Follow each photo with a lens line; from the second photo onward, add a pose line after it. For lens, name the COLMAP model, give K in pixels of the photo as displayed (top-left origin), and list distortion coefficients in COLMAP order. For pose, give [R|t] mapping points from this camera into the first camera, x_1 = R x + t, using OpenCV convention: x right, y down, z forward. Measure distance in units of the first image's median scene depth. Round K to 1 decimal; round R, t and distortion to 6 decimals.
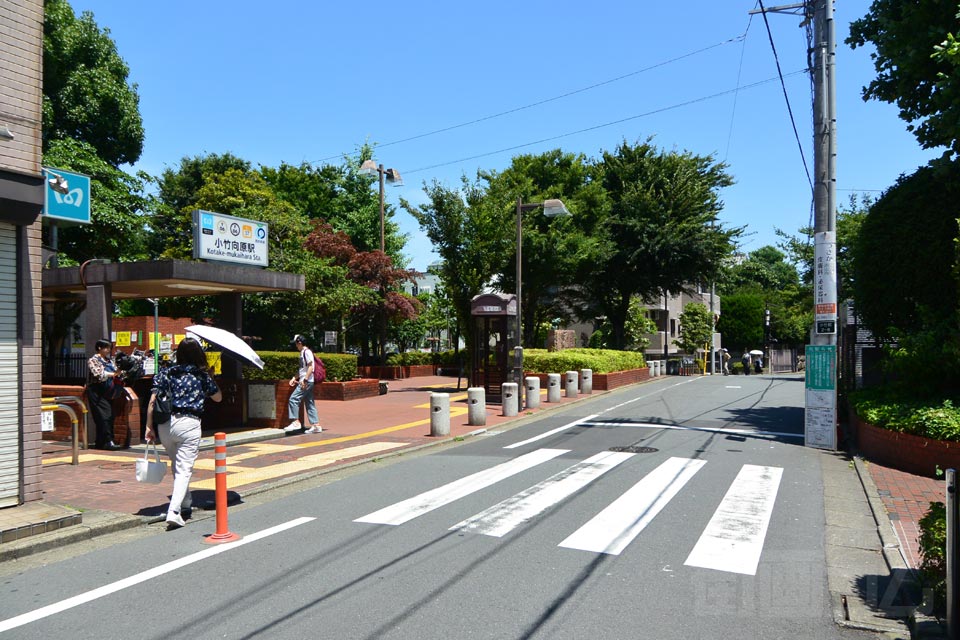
lens RADIAL K [[734.2, 0, 490.0], [0, 734.2, 334.3], [0, 0, 1]] dist [-0.003485, -0.002835]
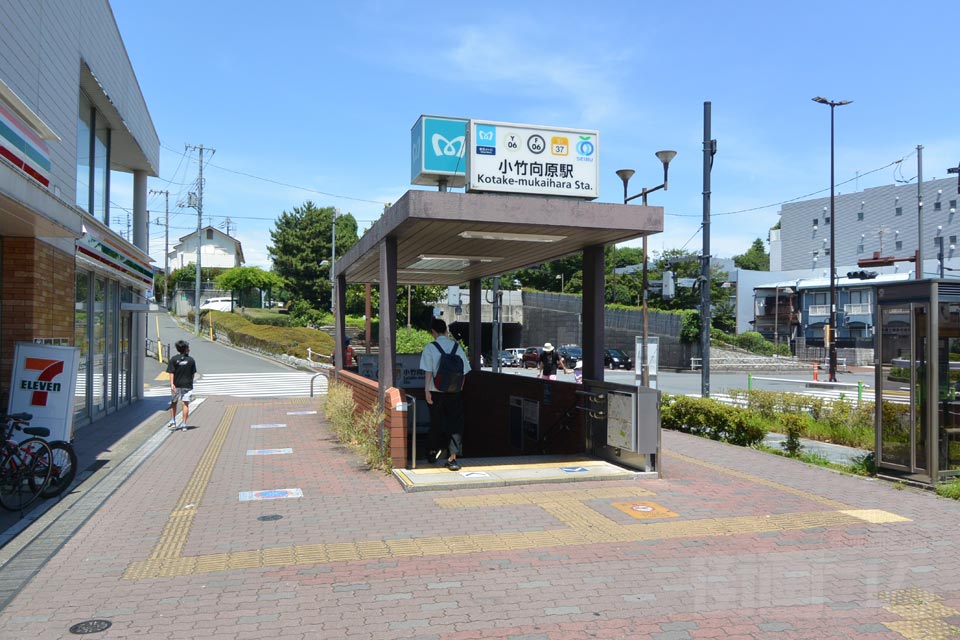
lens RADIAL K [[762.4, 0, 497.9], [0, 762.4, 335.5], [0, 0, 1]] dist [-0.000350, -0.013025]
pose [[0.664835, 0.016654, -0.746805, 0.145693], [-0.006592, 0.999843, 0.016428, 0.019541], [0.746962, -0.005999, 0.664840, 0.485209]]
